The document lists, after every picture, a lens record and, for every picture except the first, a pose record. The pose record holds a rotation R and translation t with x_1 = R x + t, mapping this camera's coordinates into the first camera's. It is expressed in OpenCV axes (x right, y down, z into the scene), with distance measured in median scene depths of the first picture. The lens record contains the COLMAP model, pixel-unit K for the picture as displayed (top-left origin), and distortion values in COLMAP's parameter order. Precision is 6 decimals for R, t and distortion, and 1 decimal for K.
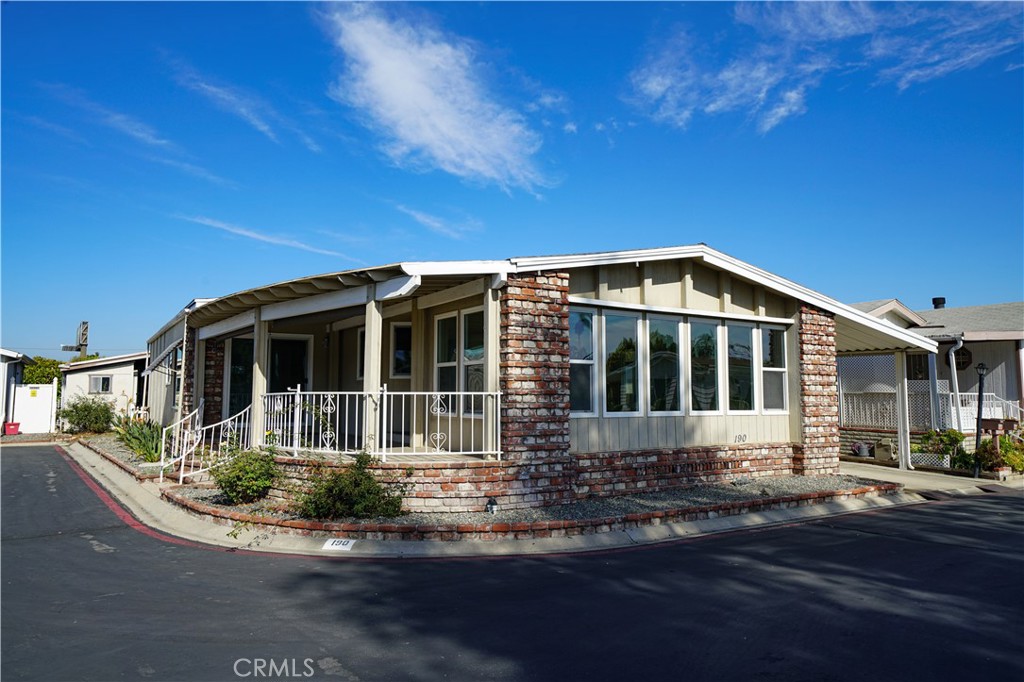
lens RADIAL K [[642.9, 0, 511.6], [0, 642.9, 345.4], [0, 0, 1]] dist [0.000441, 0.001388]
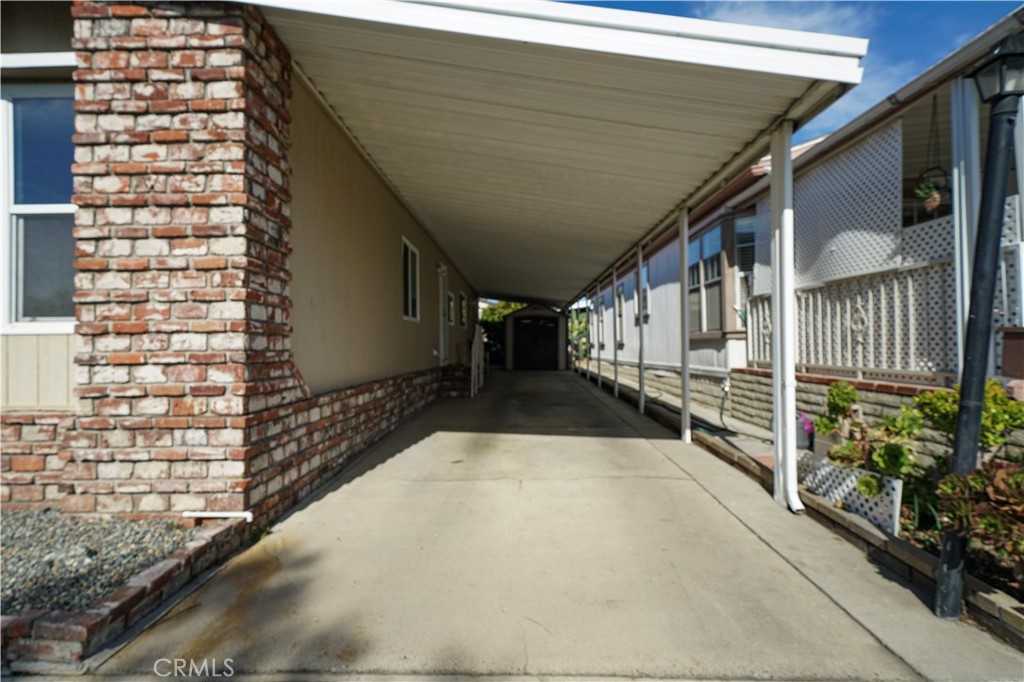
lens RADIAL K [[522.4, 0, 511.8], [0, 522.4, 341.4], [0, 0, 1]] dist [0.002473, 0.000285]
pose [[0.835508, -0.019226, -0.549141, 0.769694], [0.061598, 0.996365, 0.058836, 0.108677], [0.546014, -0.082984, 0.833656, 0.872246]]
